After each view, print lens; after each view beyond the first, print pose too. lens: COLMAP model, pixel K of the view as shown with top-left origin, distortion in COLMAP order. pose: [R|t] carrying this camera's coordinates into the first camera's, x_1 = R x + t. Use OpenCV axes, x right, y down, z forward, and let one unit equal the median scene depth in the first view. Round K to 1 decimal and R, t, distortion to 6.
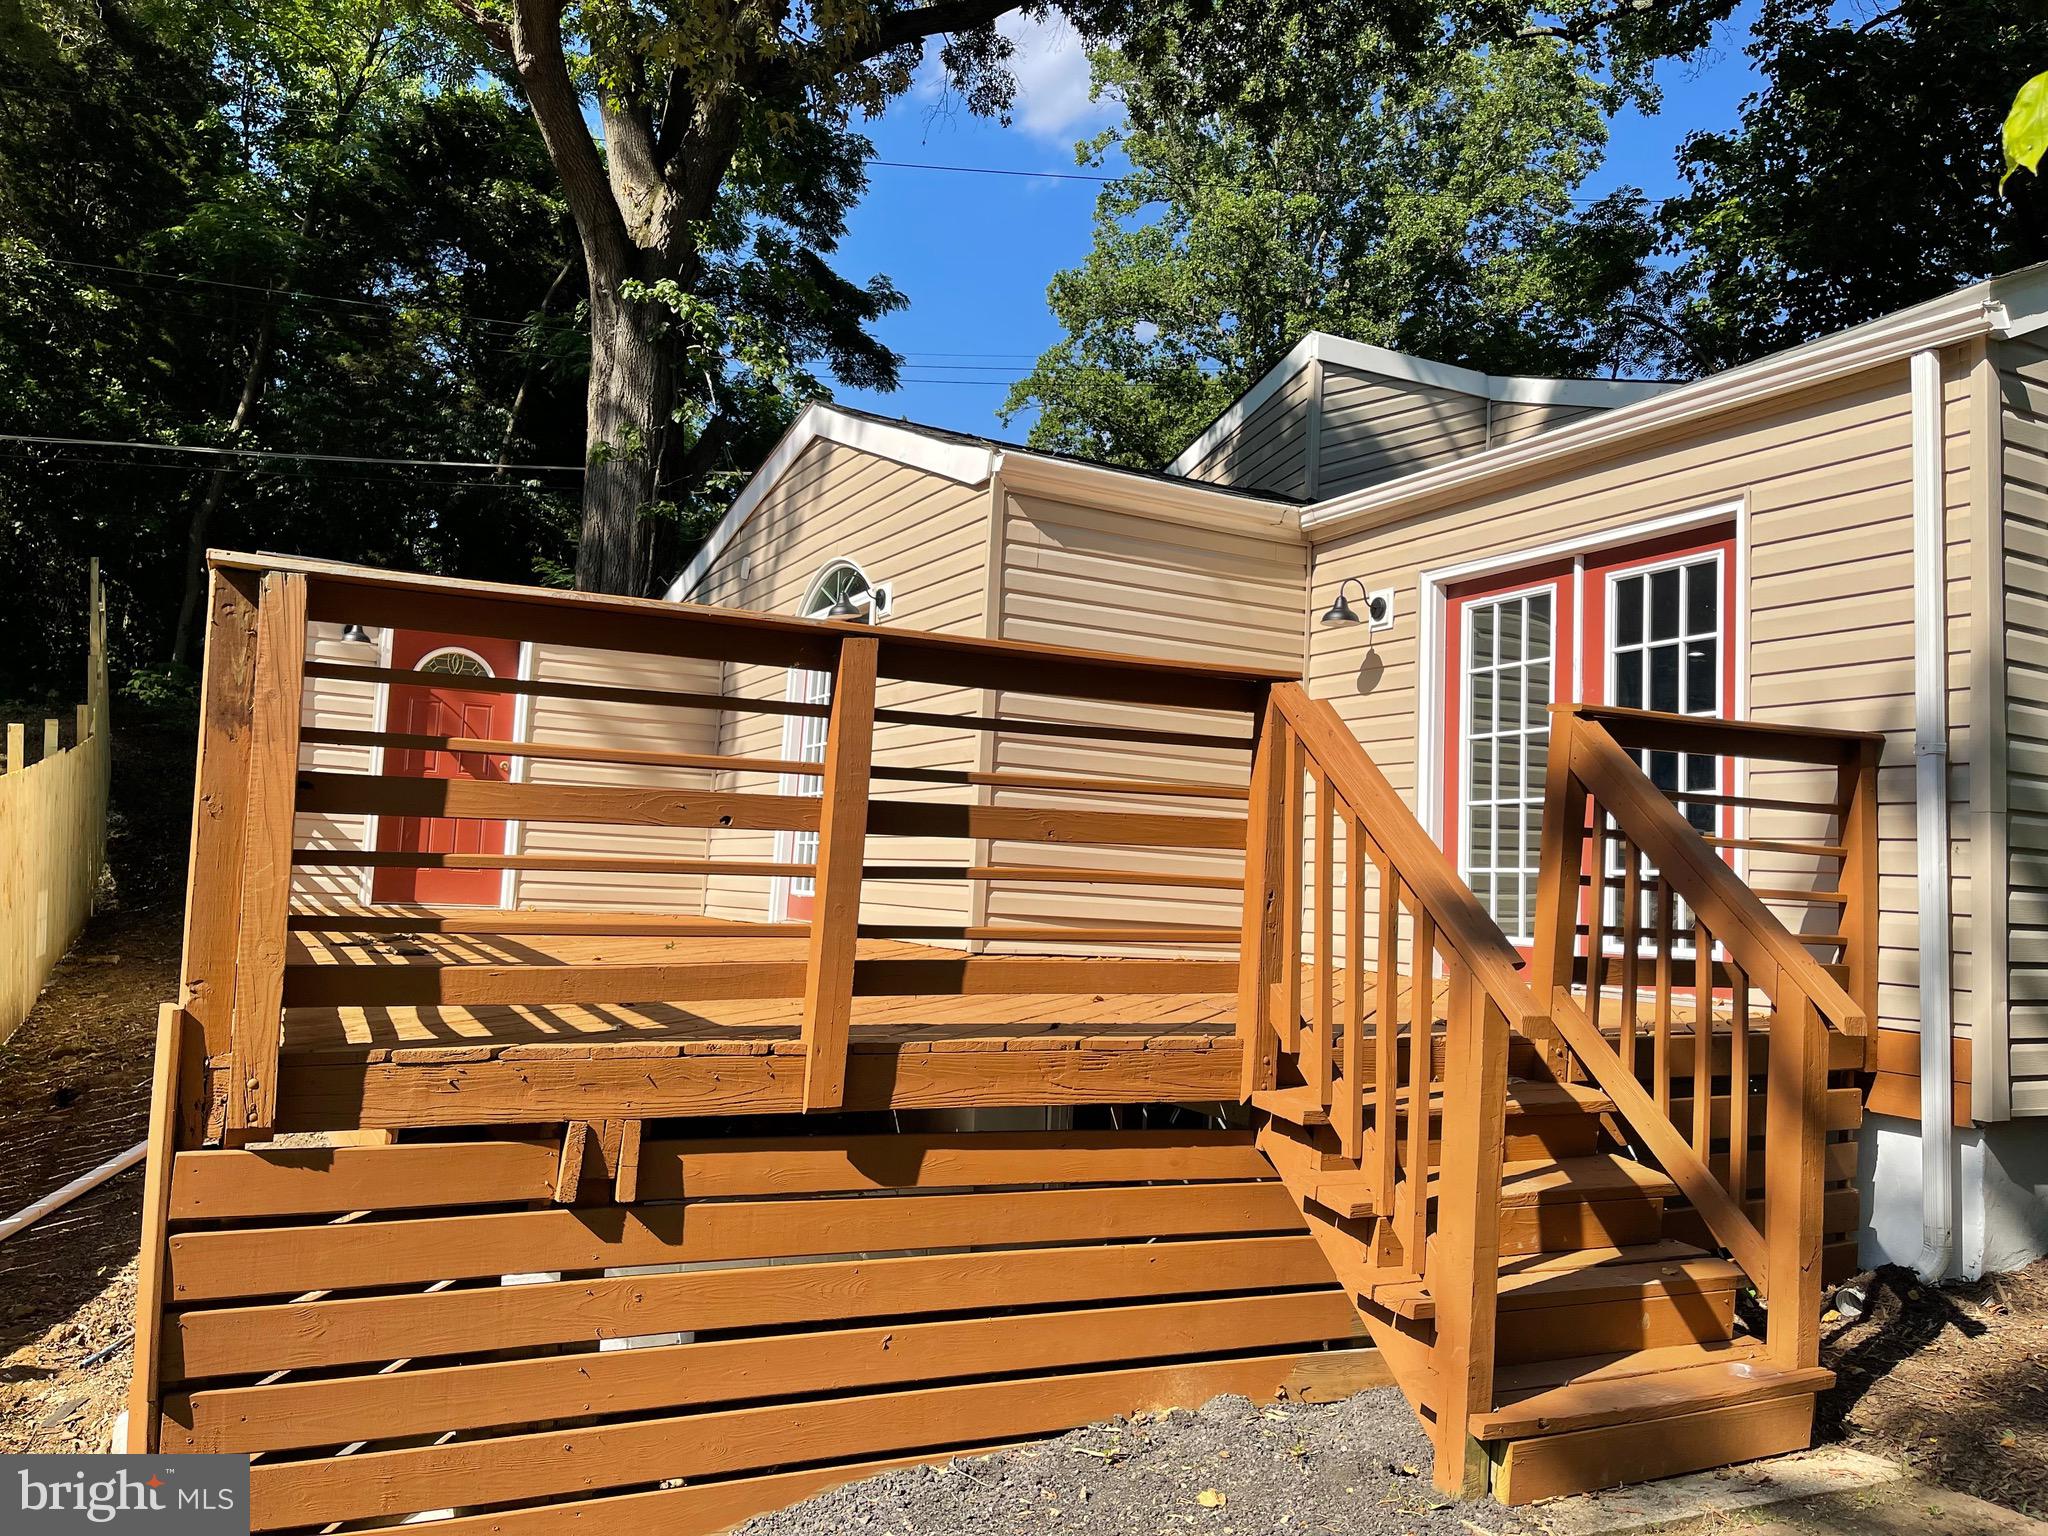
lens RADIAL K [[1548.6, 0, 1009.2], [0, 1548.6, 747.6], [0, 0, 1]] dist [0.040845, -0.048288]
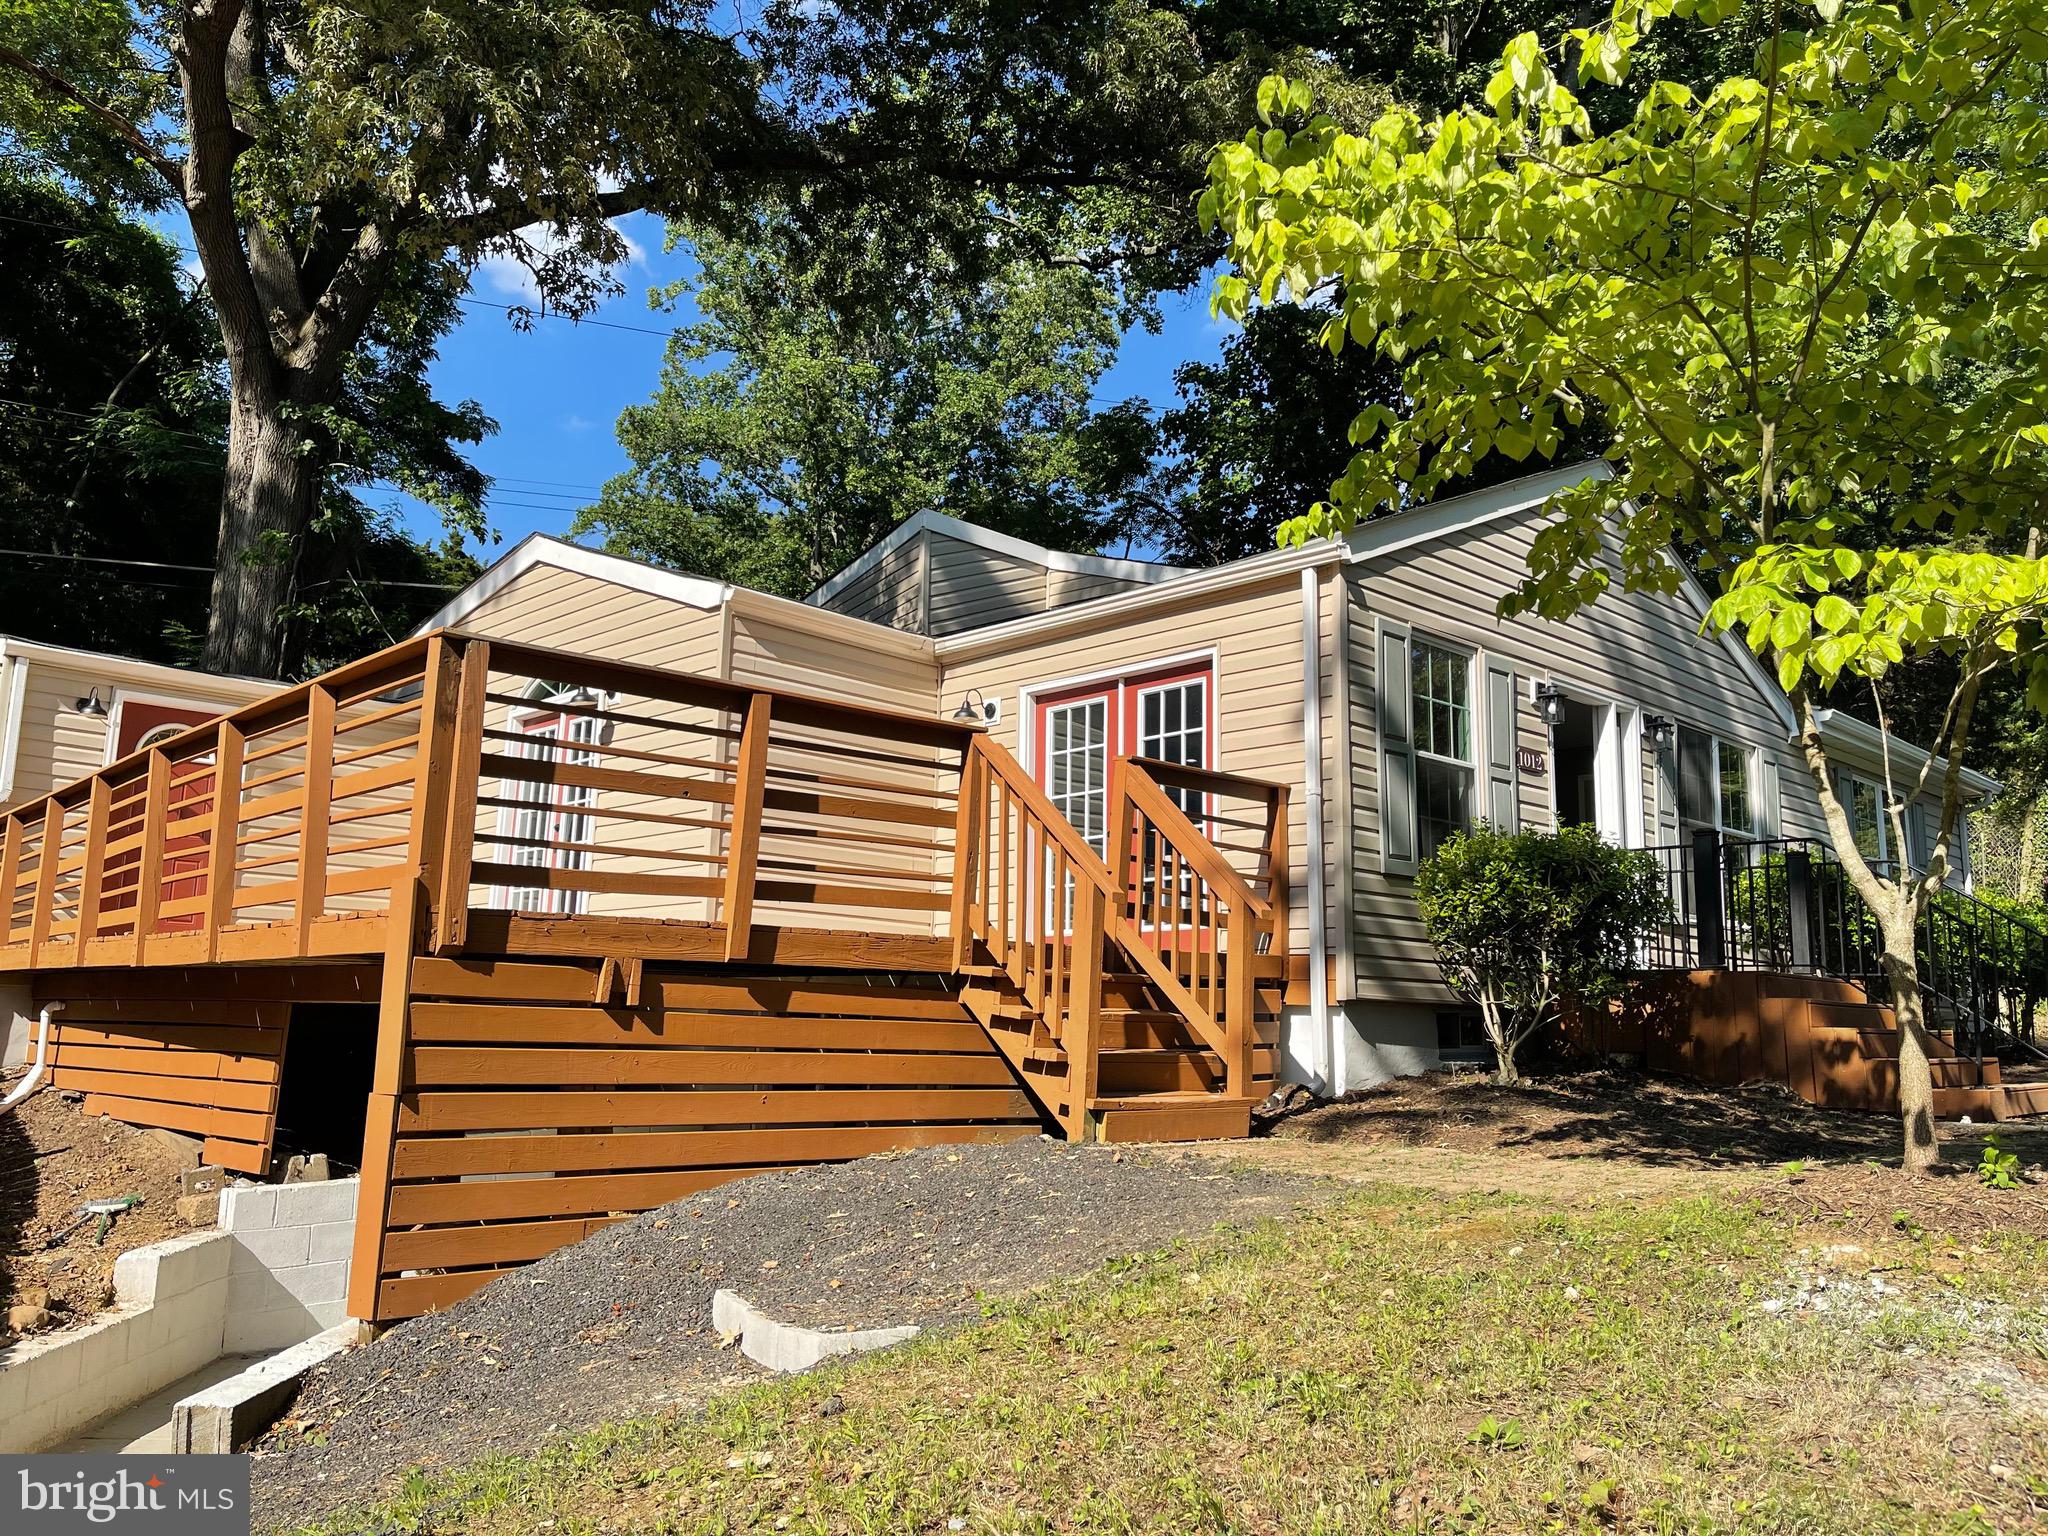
lens RADIAL K [[1548.6, 0, 1015.3], [0, 1548.6, 757.9], [0, 0, 1]] dist [0.040845, -0.048288]
pose [[0.954864, 0.026916, 0.295820, -0.174502], [-0.003897, 0.996936, -0.078130, 0.070953], [-0.297016, 0.073451, 0.952043, -0.397443]]
